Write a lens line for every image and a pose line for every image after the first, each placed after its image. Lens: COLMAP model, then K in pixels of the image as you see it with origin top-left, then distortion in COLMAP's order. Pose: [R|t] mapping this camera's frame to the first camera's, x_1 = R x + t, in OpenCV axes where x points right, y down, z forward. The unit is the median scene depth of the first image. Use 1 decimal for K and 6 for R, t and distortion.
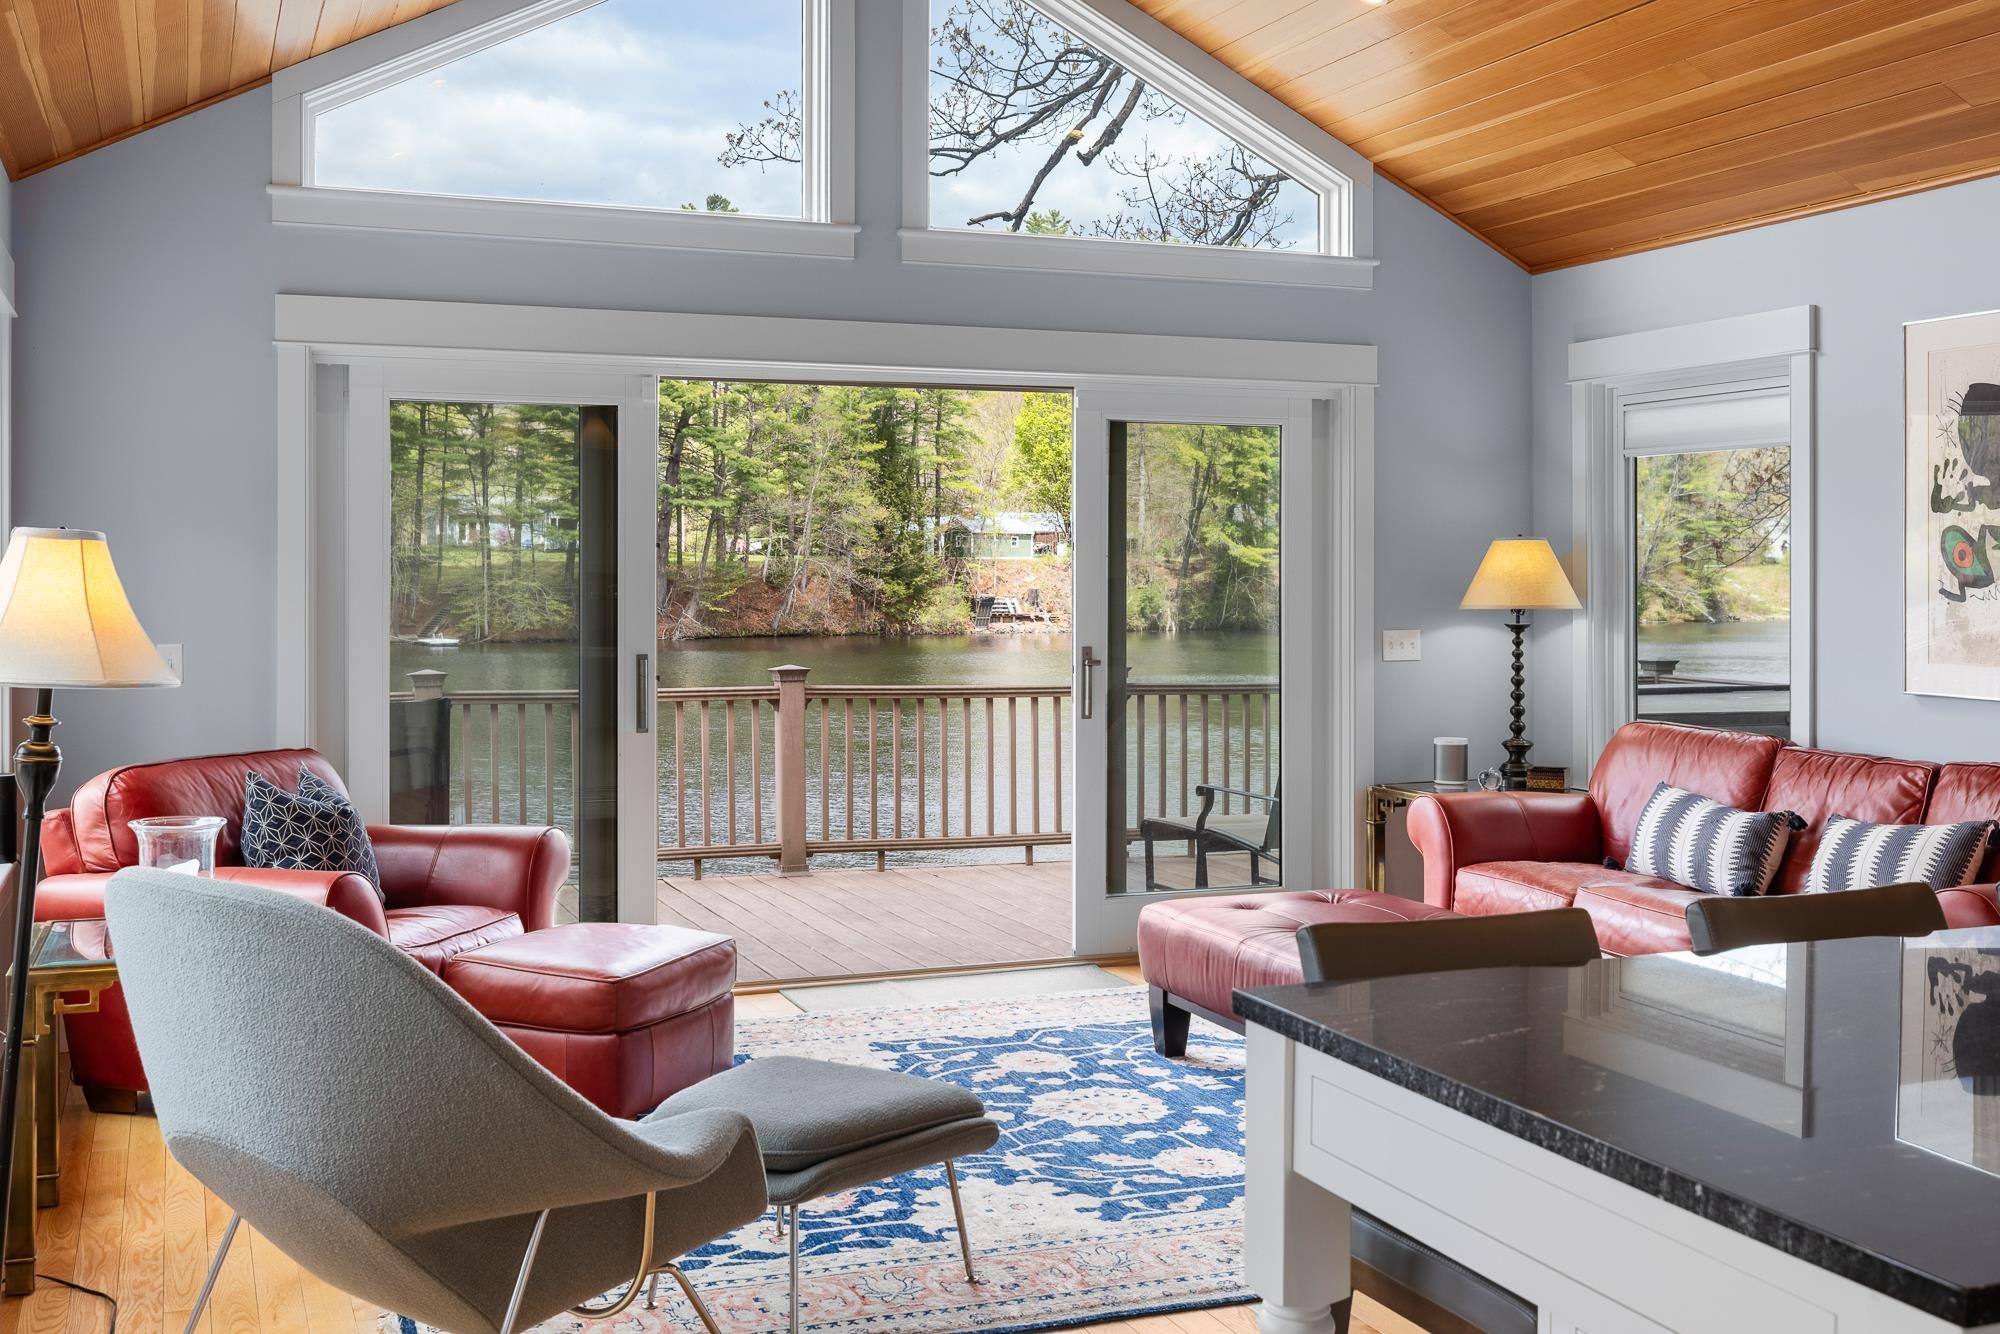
lens RADIAL K [[2004.2, 0, 993.2], [0, 2004.2, 558.6], [0, 0, 1]] dist [-0.009327, -0.003204]
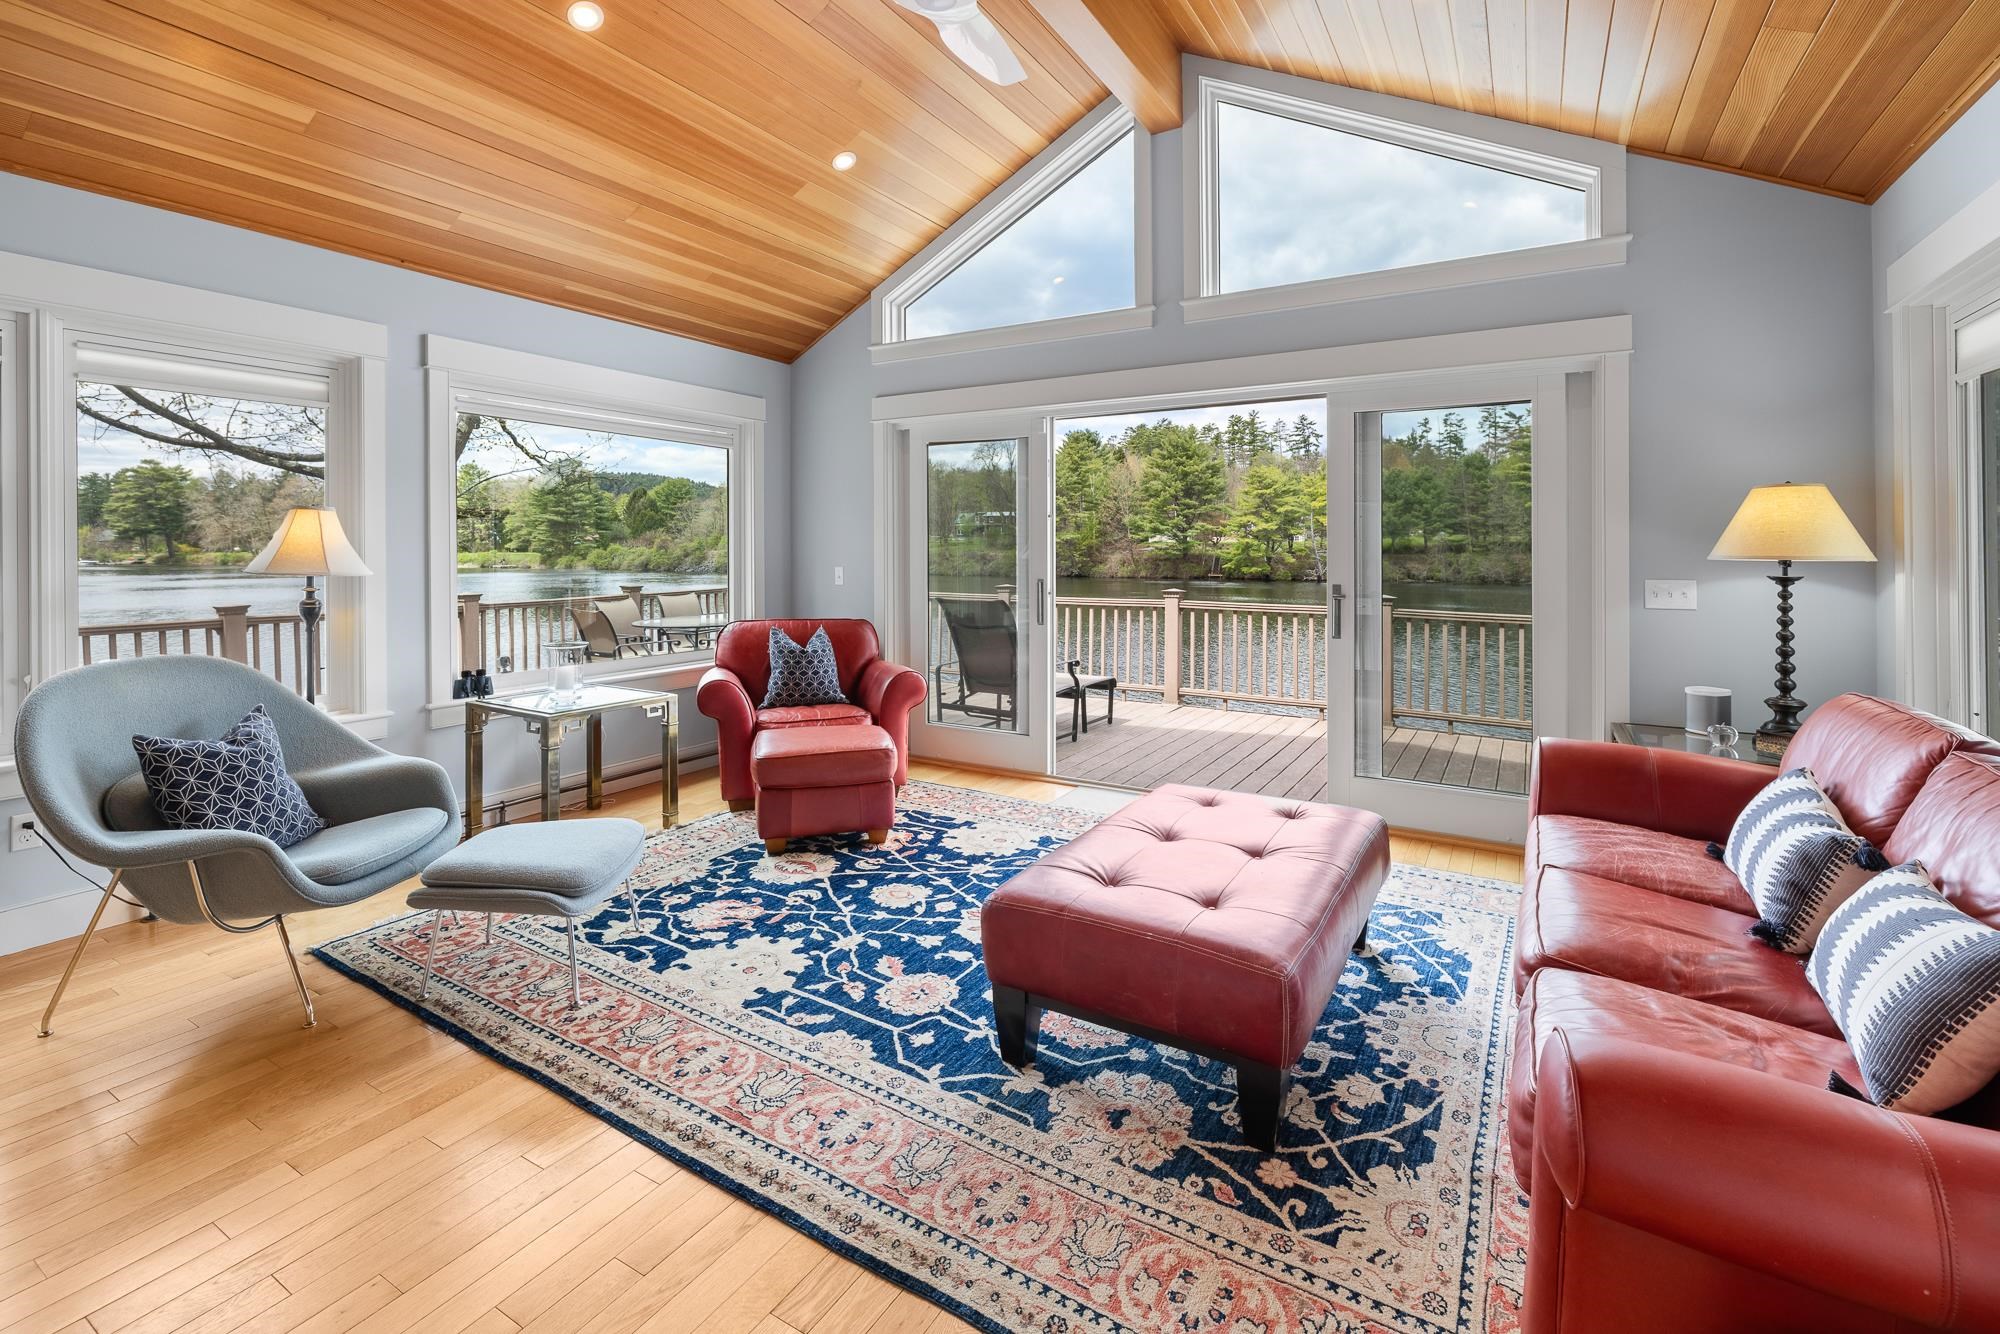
lens RADIAL K [[884.5, 0, 1001.4], [0, 884.5, 545.9], [0, 0, 1]] dist [-0.001104, -0.000036]
pose [[0.613217, -0.001680, -0.789913, 0.436194], [0.005155, 0.999985, 0.001876, 0.018464], [0.789898, -0.005222, 0.613216, 0.537247]]
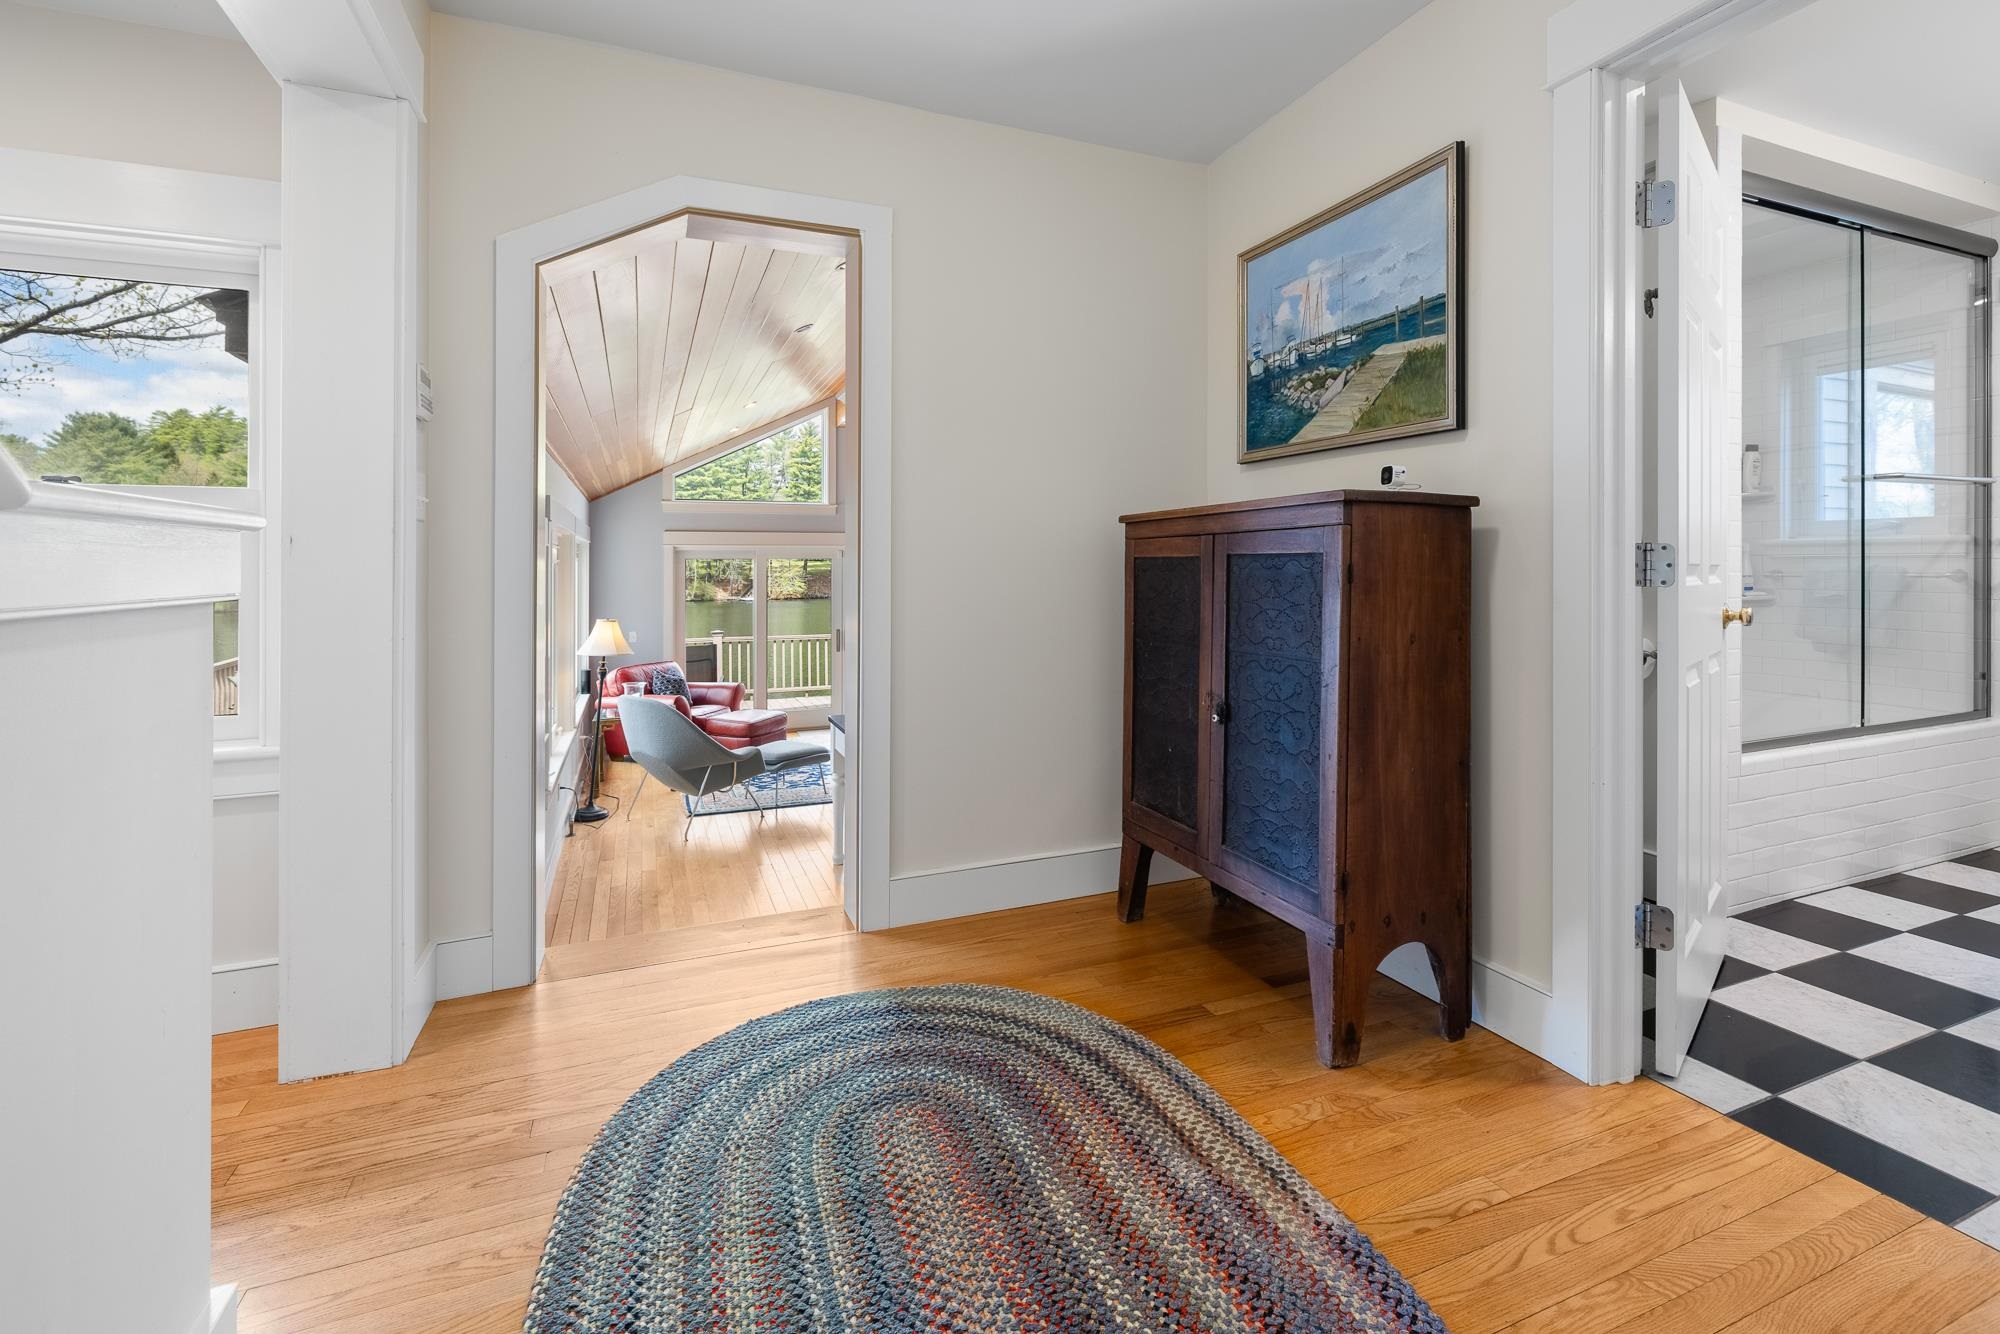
lens RADIAL K [[845.9, 0, 998.1], [0, 845.9, 565.9], [0, 0, 1]] dist [-0.000402, -0.000093]
pose [[0.999889, -0.005172, 0.013971, 0.207394], [0.005106, 0.999976, 0.004707, -0.075287], [-0.013995, -0.004636, 0.999891, -0.488693]]
